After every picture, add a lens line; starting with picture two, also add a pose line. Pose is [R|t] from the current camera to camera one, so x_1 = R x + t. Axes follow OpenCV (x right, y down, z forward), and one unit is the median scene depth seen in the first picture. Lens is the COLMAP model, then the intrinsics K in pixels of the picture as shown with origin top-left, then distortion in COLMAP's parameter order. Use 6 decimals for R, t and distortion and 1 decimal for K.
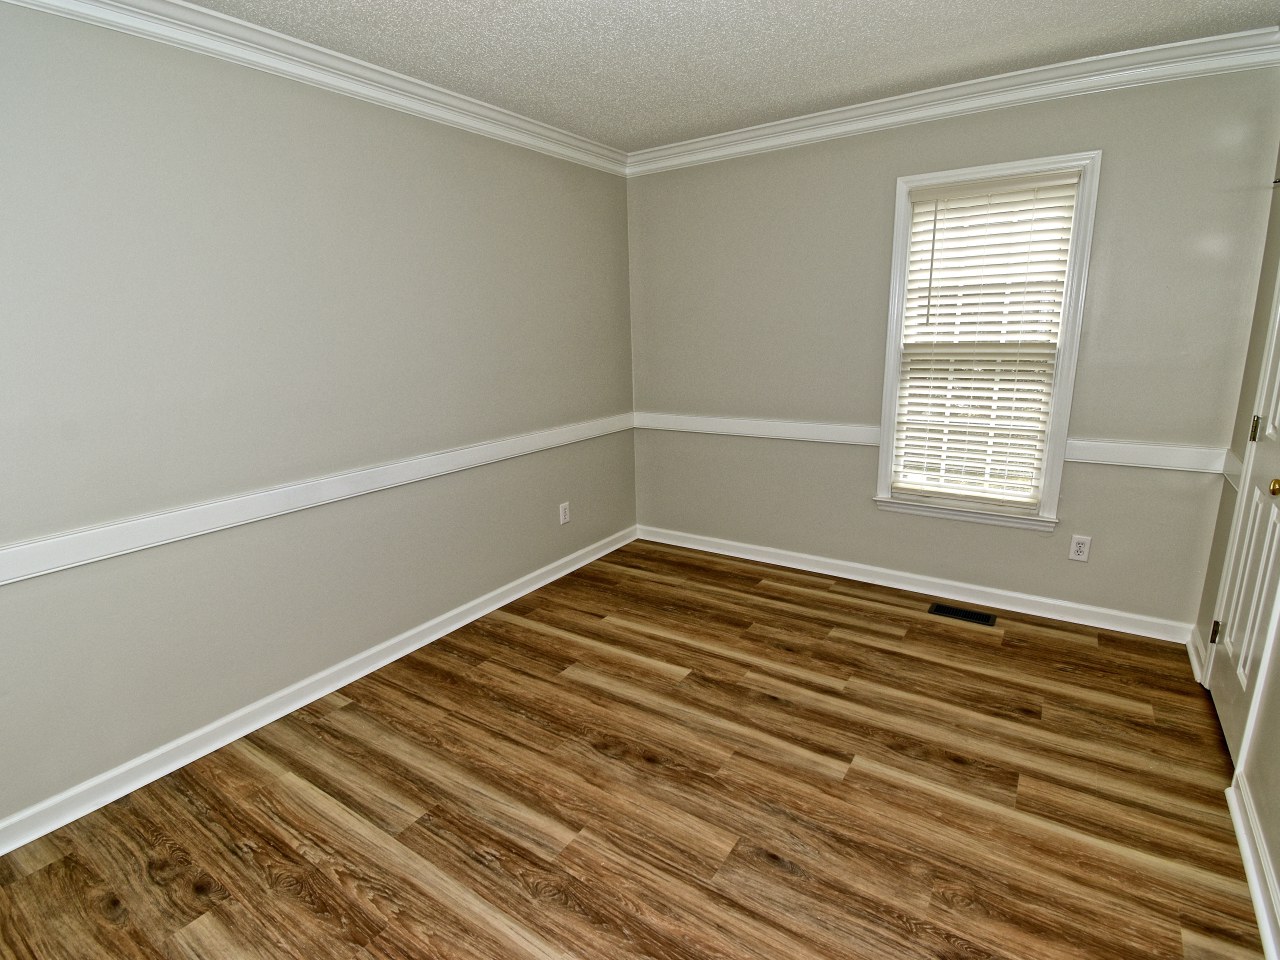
lens RADIAL K [[636.6, 0, 646.1], [0, 636.6, 475.7], [0, 0, 1]] dist [0.021547, -0.026425]
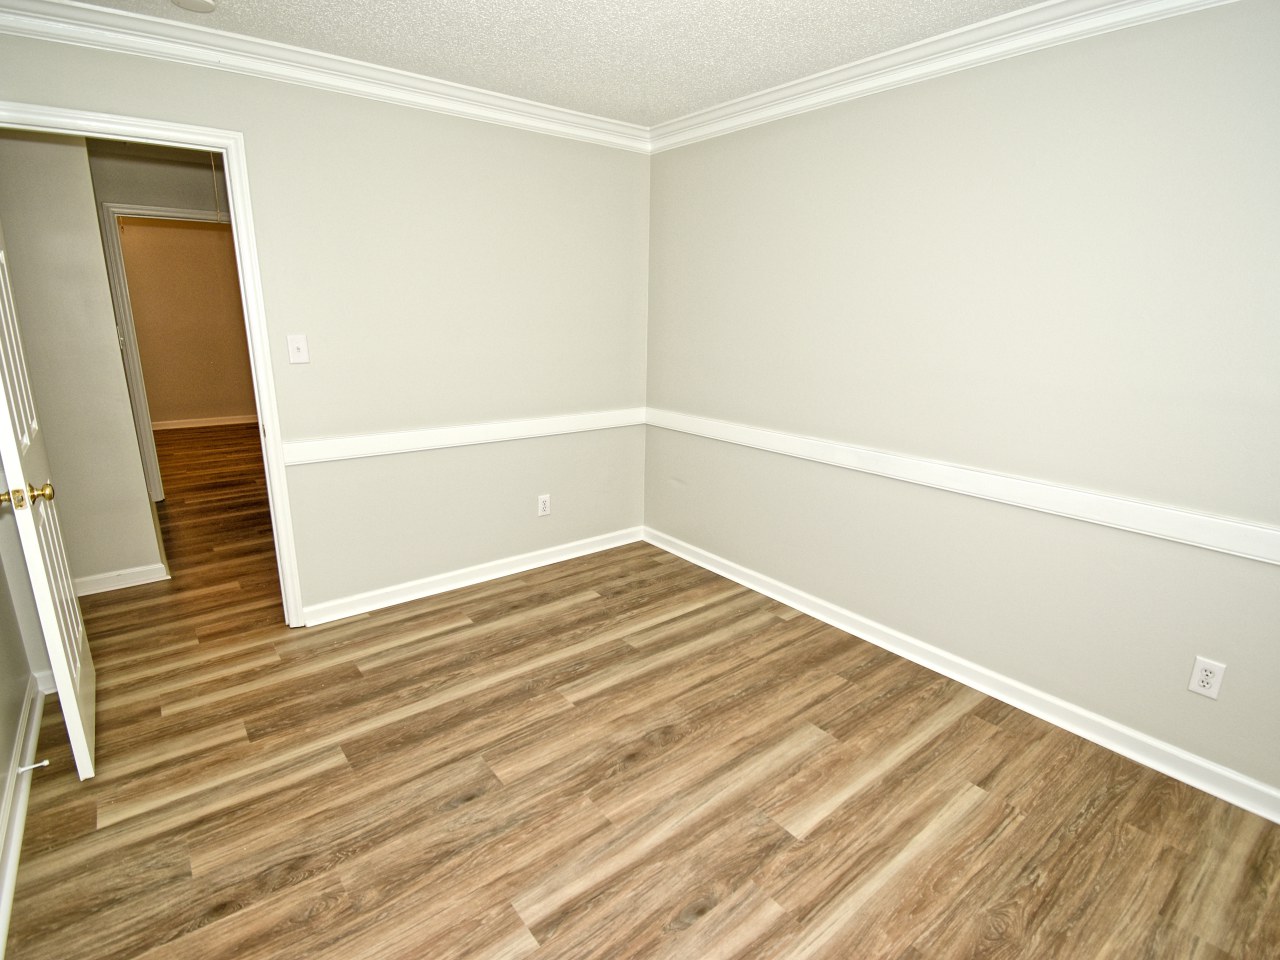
lens RADIAL K [[643.2, 0, 642.4], [0, 643.2, 476.1], [0, 0, 1]] dist [0.026850, -0.031511]
pose [[-0.311167, 0.252788, -0.916118, 0.784927], [-0.223781, 0.917380, 0.329145, -0.278963], [0.923633, 0.307429, -0.228889, 1.076942]]
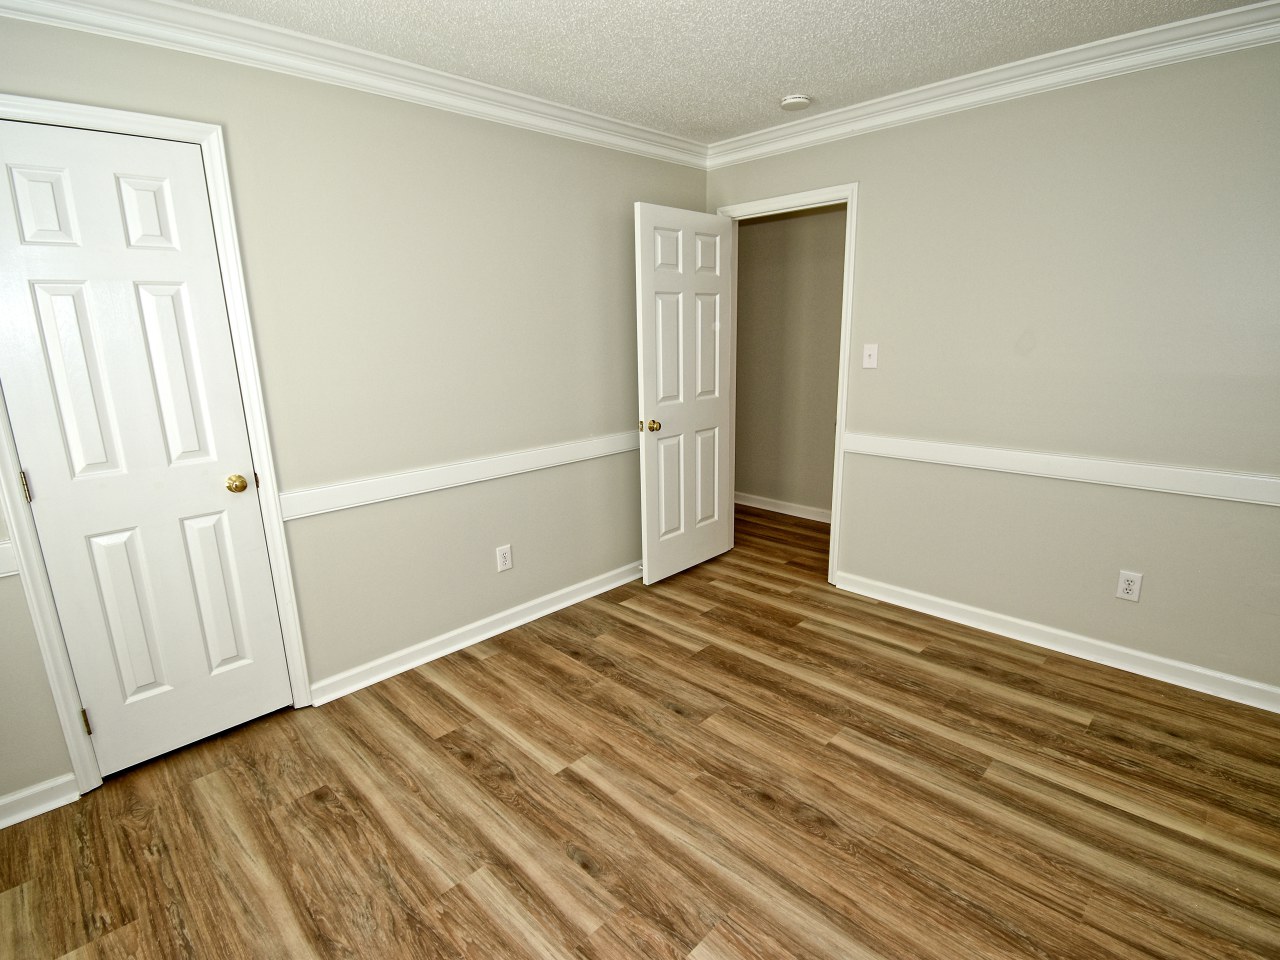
lens RADIAL K [[633.6, 0, 640.0], [0, 633.6, 480.0], [0, 0, 1]] dist [0.023978, -0.028321]
pose [[-0.978666, -0.000512, 0.205457, -0.002484], [0.091886, 0.893328, 0.439911, -0.376294], [-0.183766, 0.449405, -0.874223, 1.583440]]
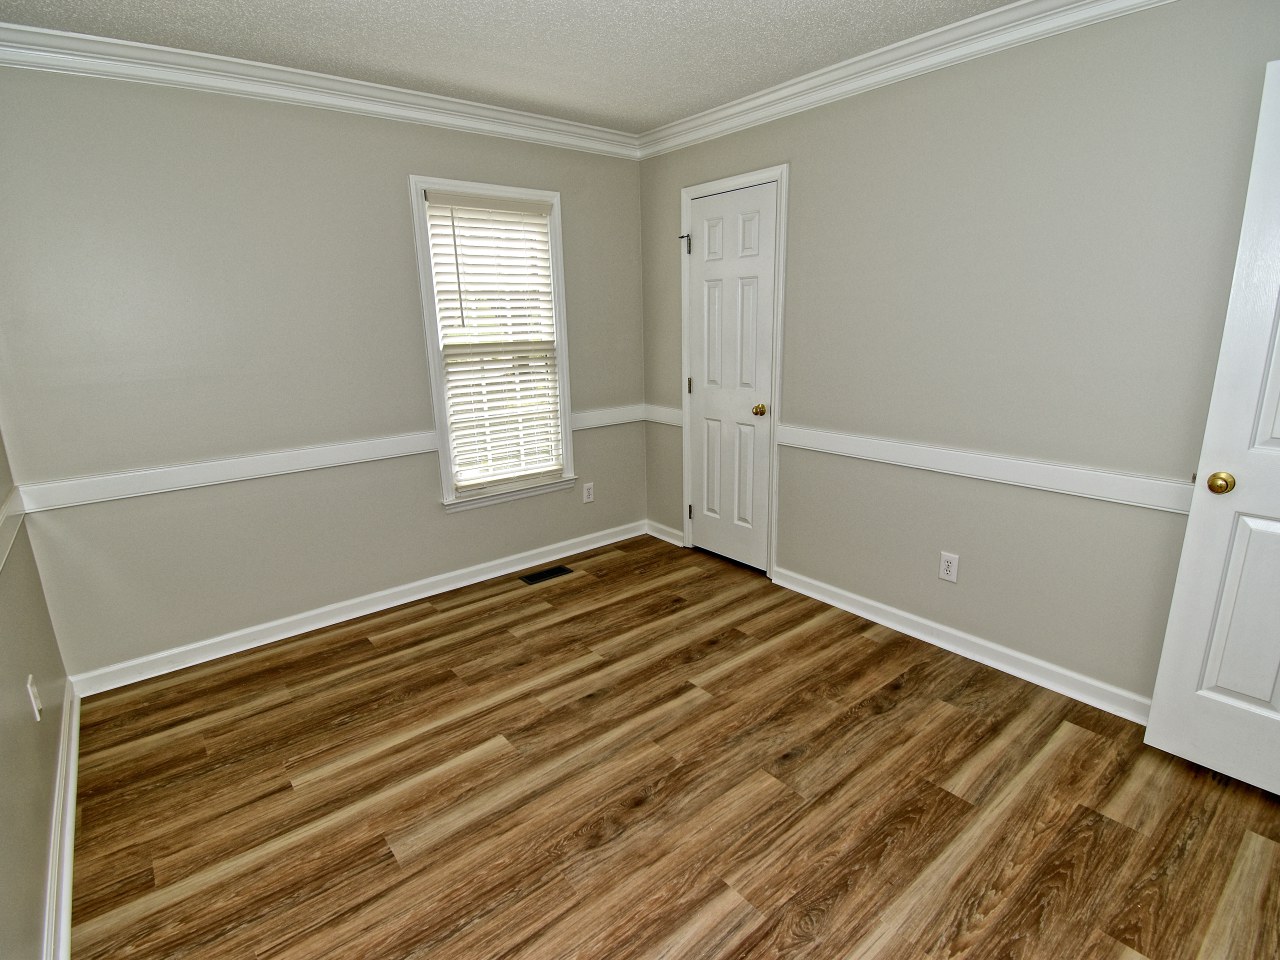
lens RADIAL K [[636.6, 0, 646.1], [0, 636.6, 475.7], [0, 0, 1]] dist [0.021547, -0.026425]
pose [[0.290930, -0.212285, 0.932896, -0.703246], [0.231964, 0.961631, 0.146484, -0.119010], [-0.928199, 0.173782, 0.329010, 0.598099]]
